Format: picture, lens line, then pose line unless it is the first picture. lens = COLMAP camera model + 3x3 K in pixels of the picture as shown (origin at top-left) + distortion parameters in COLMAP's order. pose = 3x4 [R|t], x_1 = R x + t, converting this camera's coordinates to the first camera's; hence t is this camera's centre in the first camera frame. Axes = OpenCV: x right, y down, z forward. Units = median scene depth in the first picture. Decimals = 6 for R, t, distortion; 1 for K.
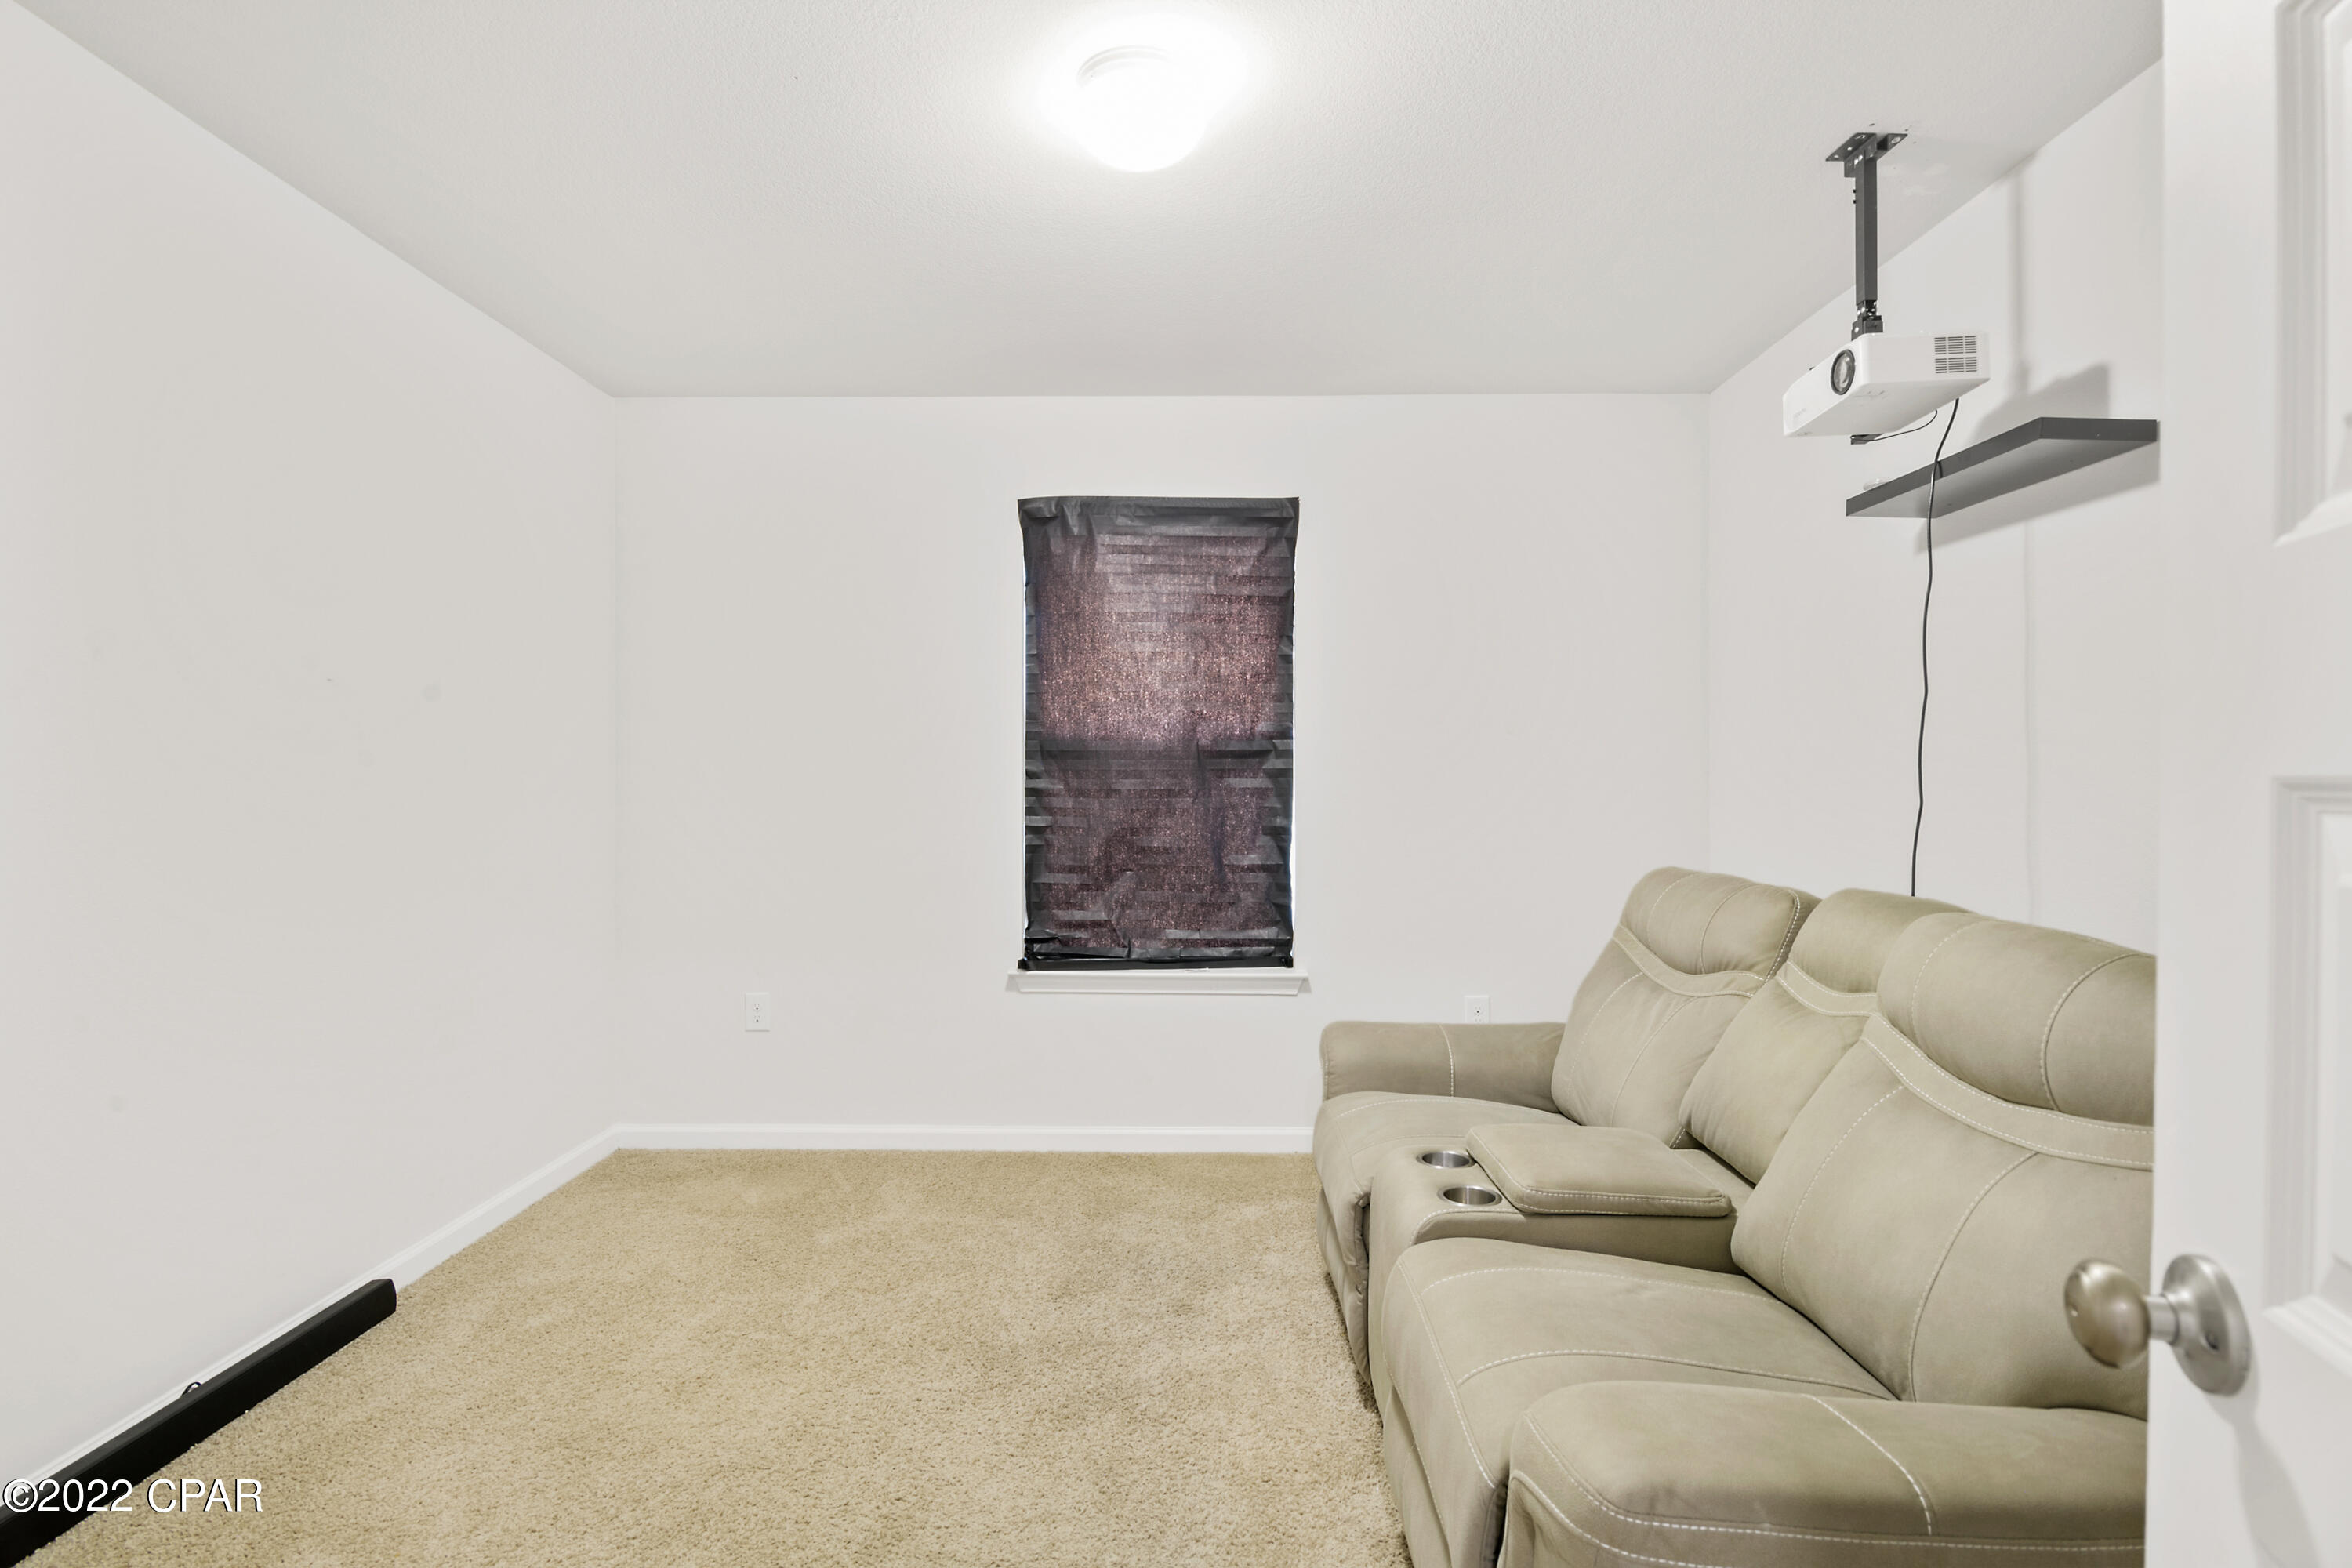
lens RADIAL K [[1140.7, 0, 1184.9], [0, 1140.7, 780.4], [0, 0, 1]] dist [0.010904, -0.002018]
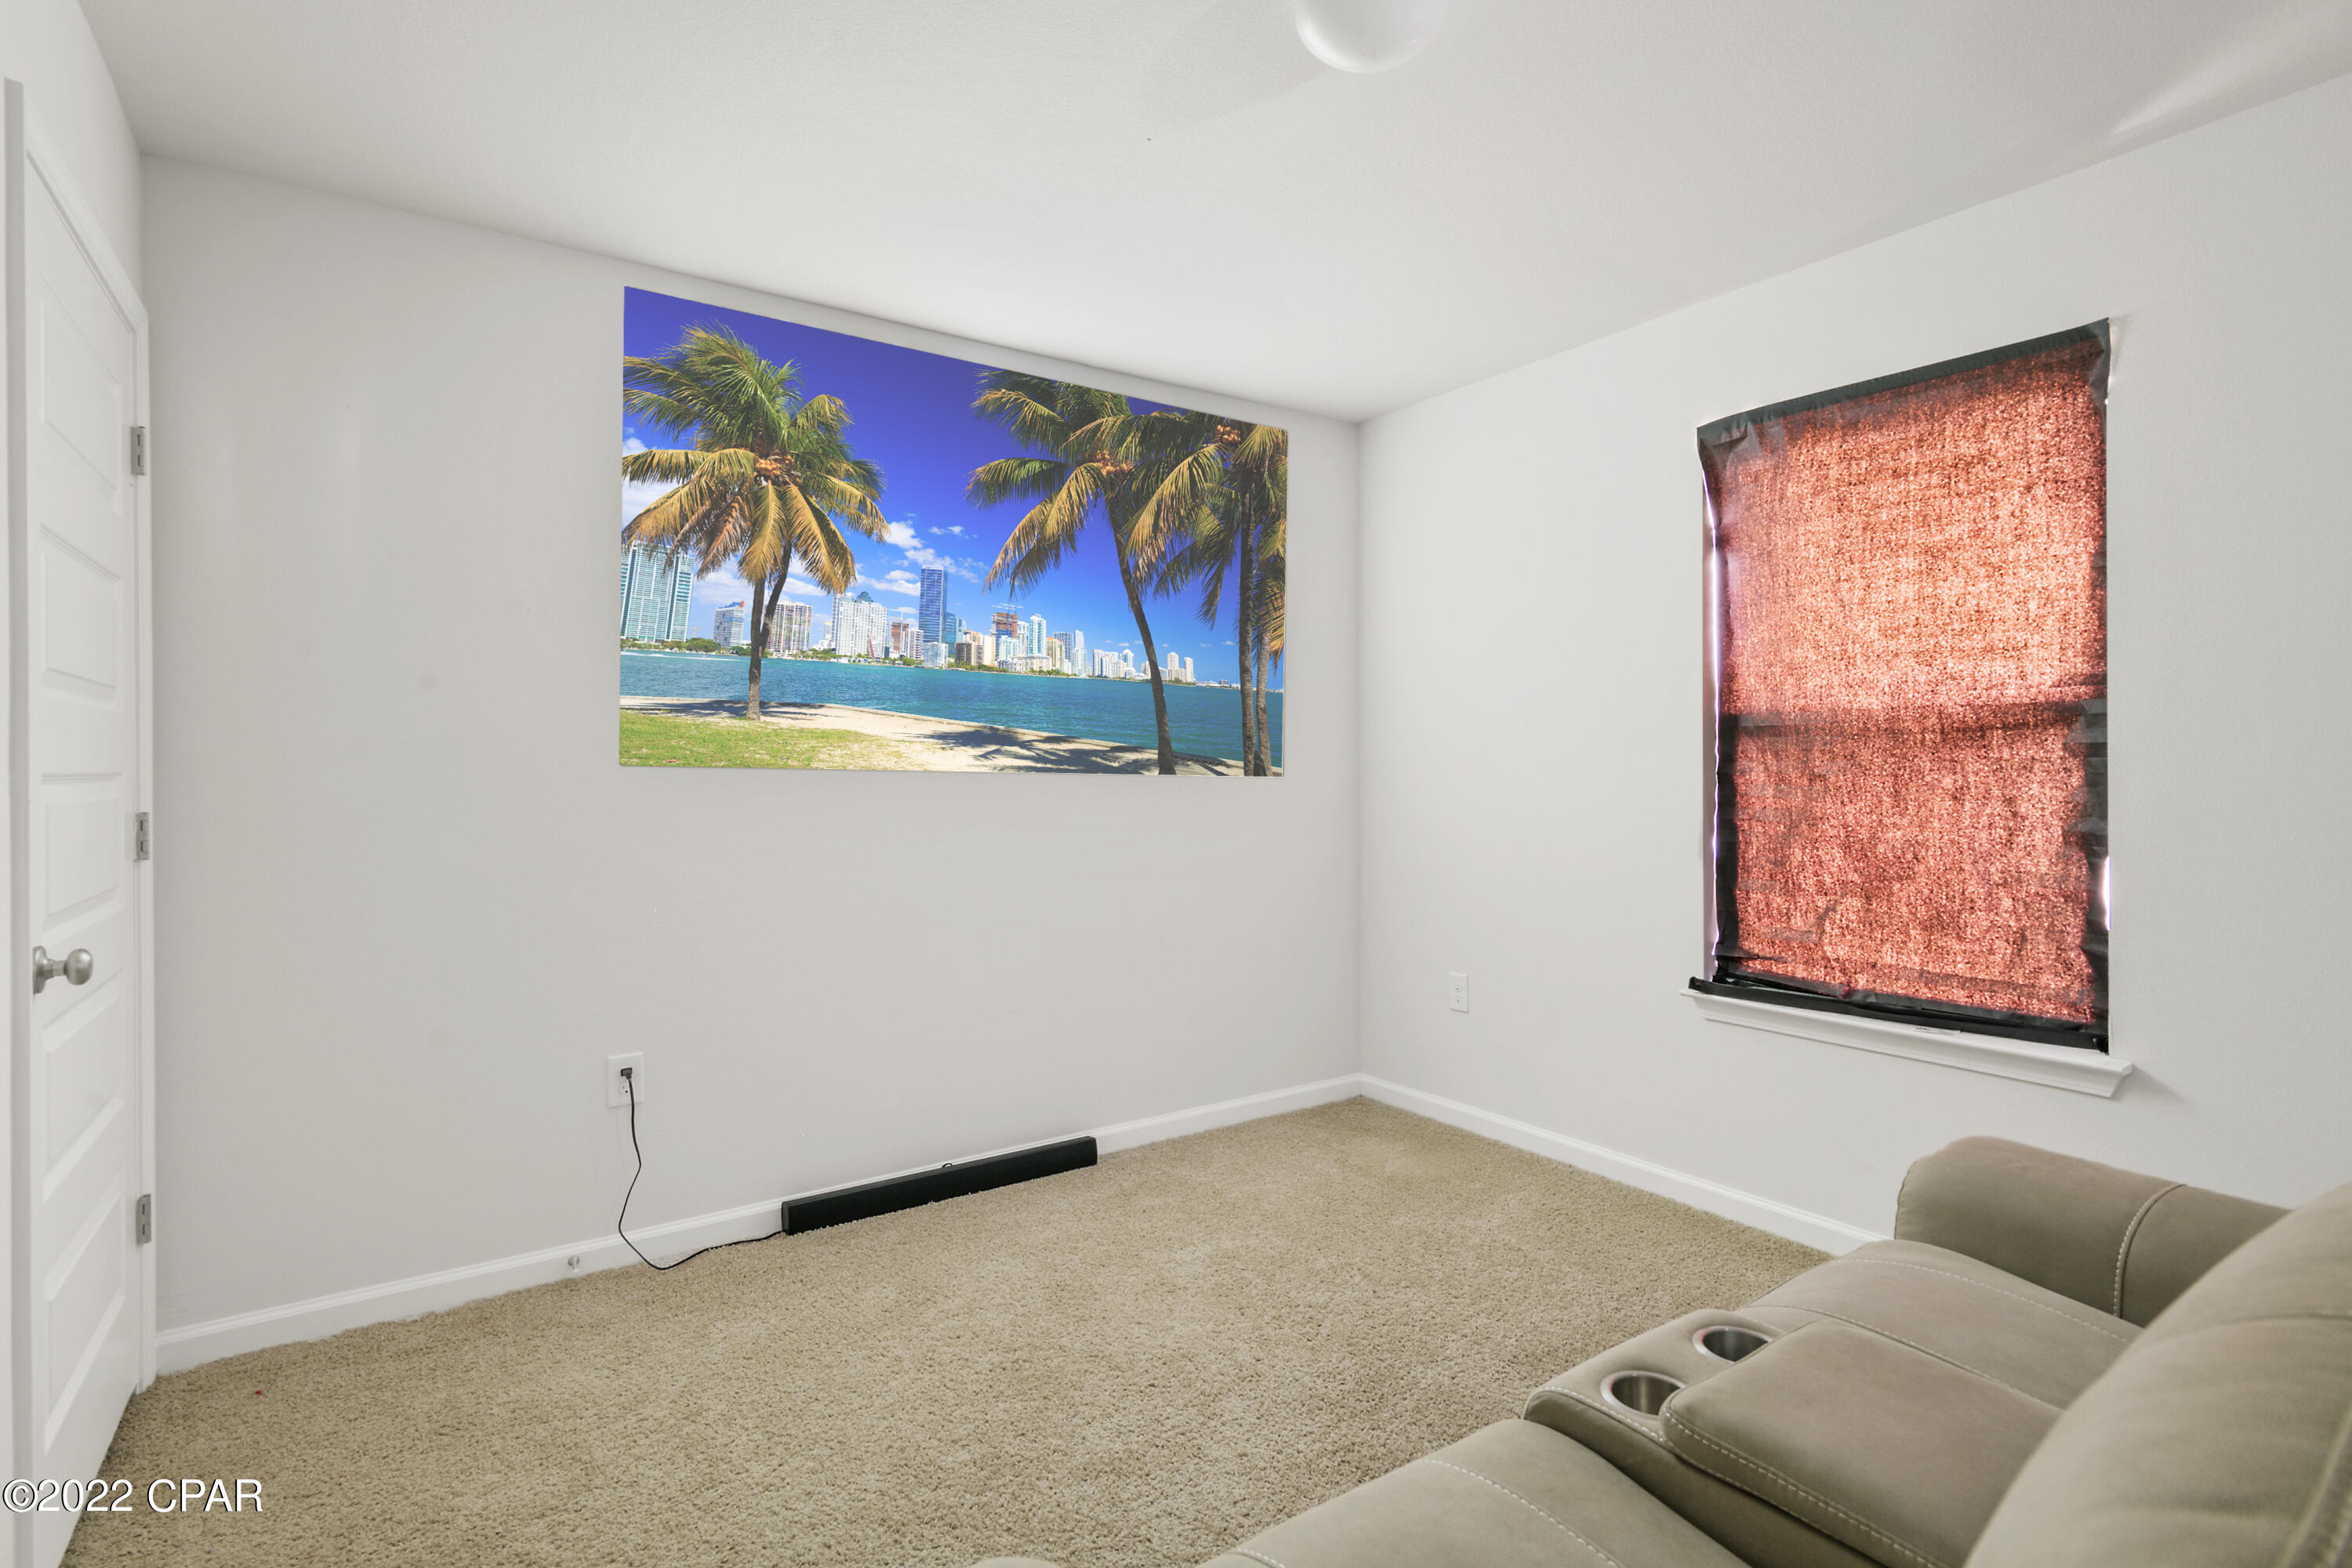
lens RADIAL K [[1140.7, 0, 1173.7], [0, 1140.7, 772.5], [0, 0, 1]] dist [0.010904, -0.002018]
pose [[0.594853, -0.000922, -0.803834, 0.302646], [0.003376, 0.999993, 0.001351, 0.003814], [0.803828, -0.003517, 0.594852, 0.196031]]
